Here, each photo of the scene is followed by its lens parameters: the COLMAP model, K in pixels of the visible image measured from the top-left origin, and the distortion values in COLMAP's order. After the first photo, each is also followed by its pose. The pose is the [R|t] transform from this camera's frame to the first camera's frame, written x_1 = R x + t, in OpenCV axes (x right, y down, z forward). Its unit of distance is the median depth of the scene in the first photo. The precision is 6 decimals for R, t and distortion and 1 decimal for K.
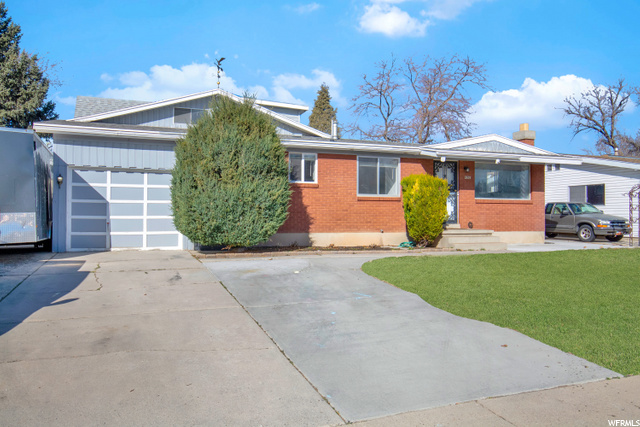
lens RADIAL K [[462.8, 0, 320.1], [0, 462.8, 213.8], [0, 0, 1]] dist [0.023289, -0.003293]
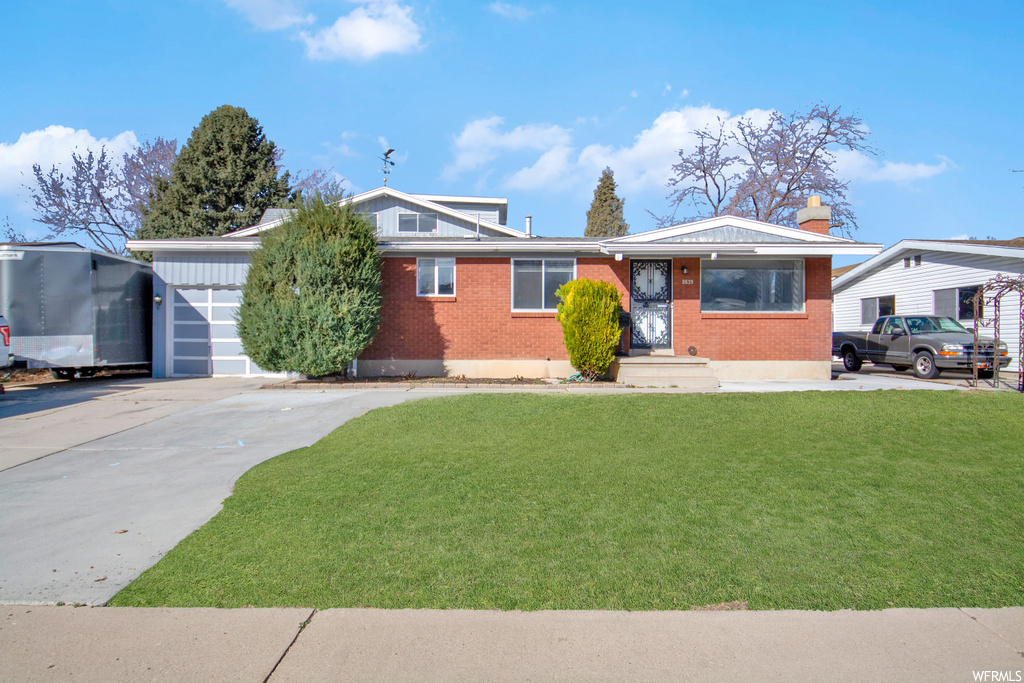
lens RADIAL K [[557.9, 0, 513.5], [0, 557.9, 343.3], [0, 0, 1]] dist [0.010841, -0.000951]
pose [[0.942604, 0.000010, -0.333912, 0.374008], [0.004192, 0.999921, 0.011864, 0.002500], [0.333886, -0.012583, 0.942529, 0.136147]]
